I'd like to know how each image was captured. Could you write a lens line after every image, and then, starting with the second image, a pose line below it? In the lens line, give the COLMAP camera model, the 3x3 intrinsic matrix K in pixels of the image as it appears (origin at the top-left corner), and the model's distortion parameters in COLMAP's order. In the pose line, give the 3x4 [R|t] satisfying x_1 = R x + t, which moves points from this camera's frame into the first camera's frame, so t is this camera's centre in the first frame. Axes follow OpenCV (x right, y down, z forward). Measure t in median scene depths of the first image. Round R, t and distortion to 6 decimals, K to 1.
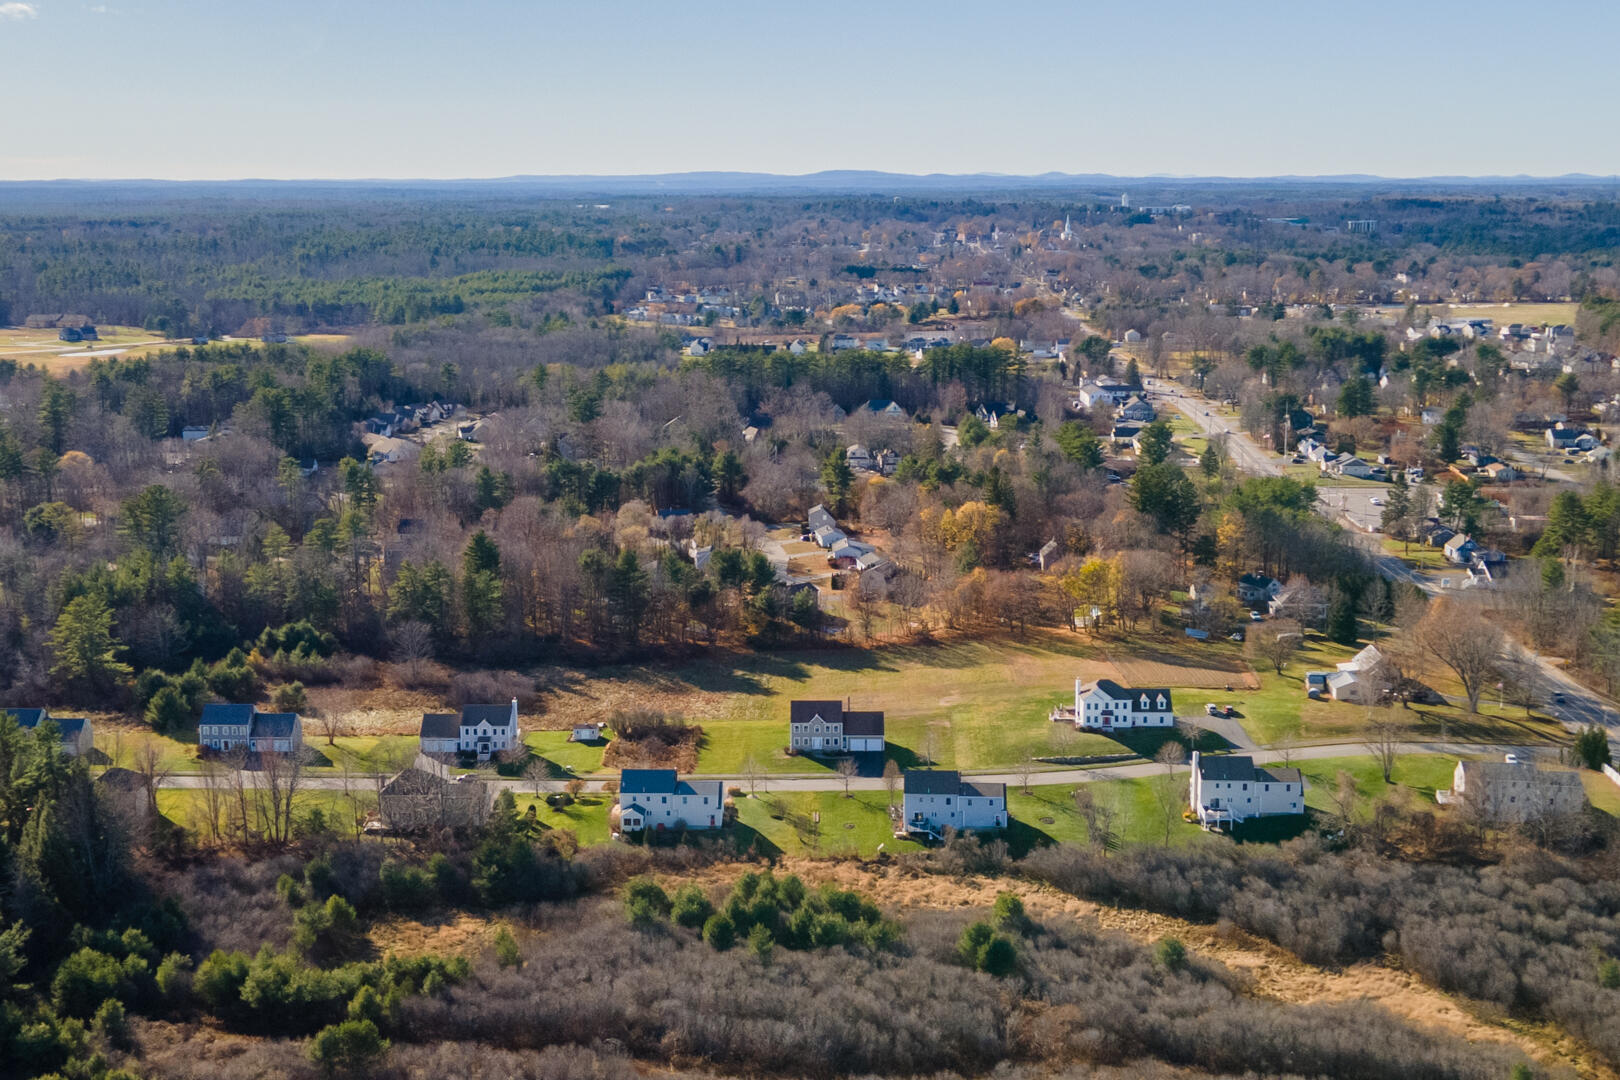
lens RADIAL K [[1167.9, 0, 810.0], [0, 1167.9, 540.0], [0, 0, 1]] dist [0.016314, -0.001517]
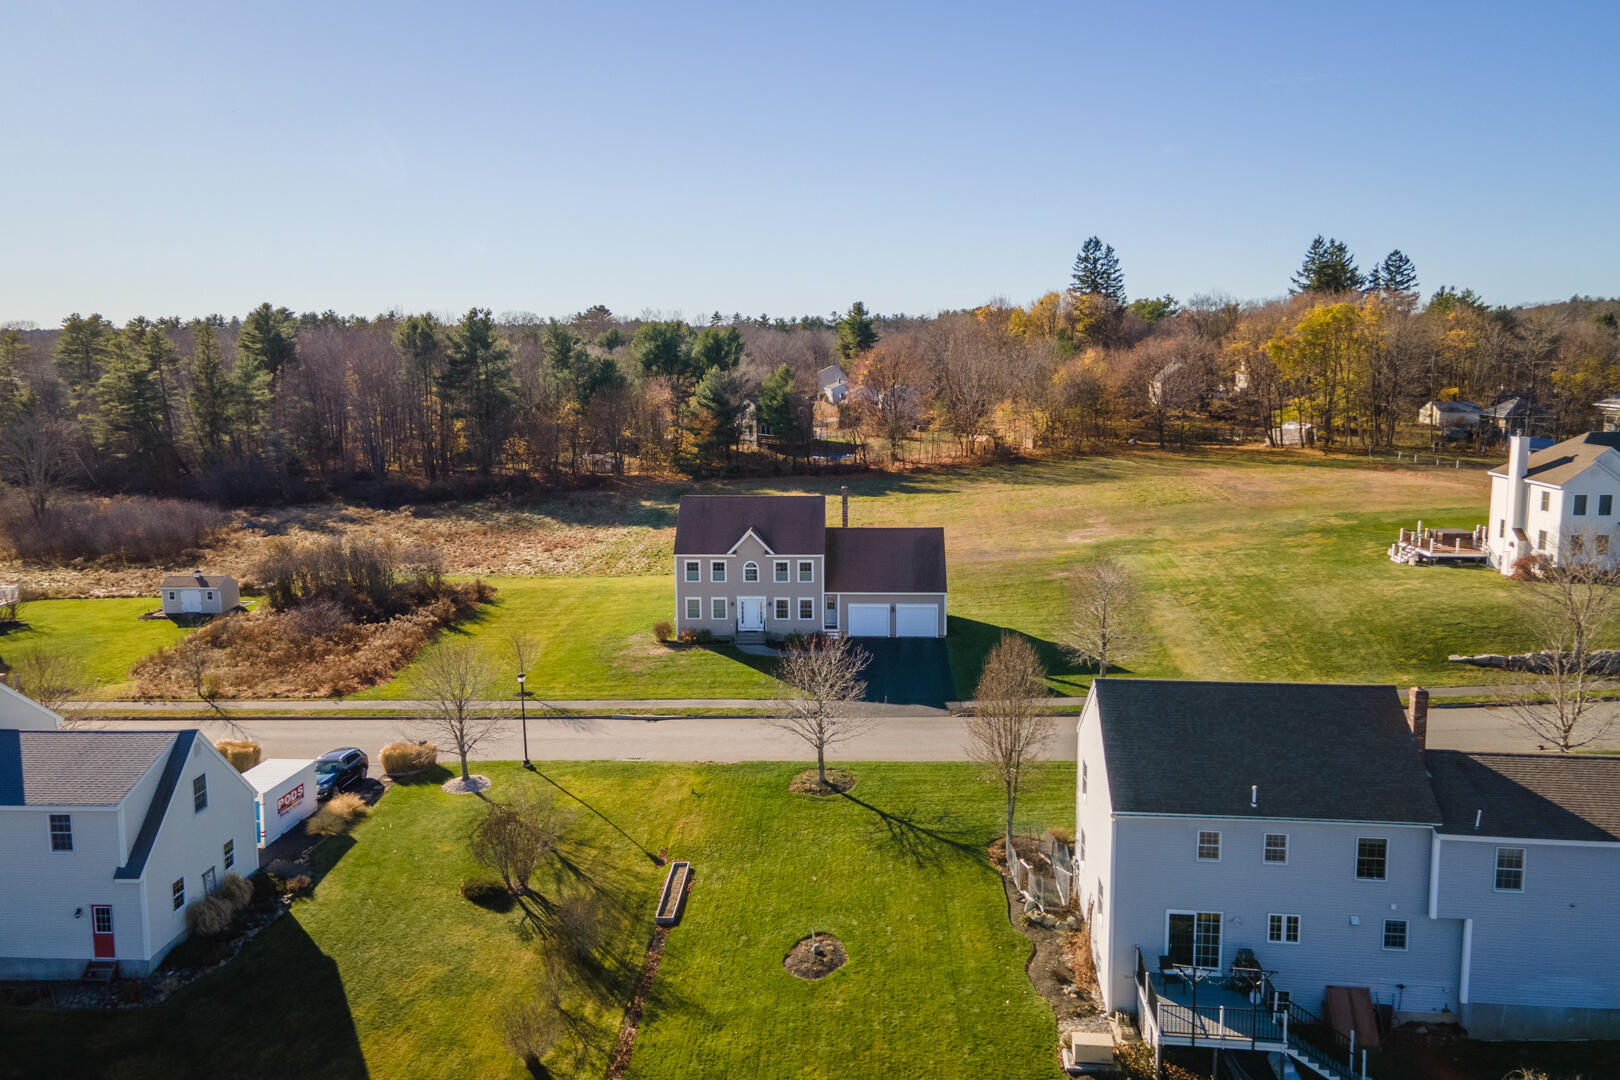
lens RADIAL K [[1167.9, 0, 810.0], [0, 1167.9, 540.0], [0, 0, 1]] dist [0.016314, -0.001517]
pose [[0.999795, 0.005529, -0.019468, 0.030182], [-0.004401, 0.998333, 0.057542, 0.134161], [0.019754, -0.057445, 0.998153, 0.667464]]
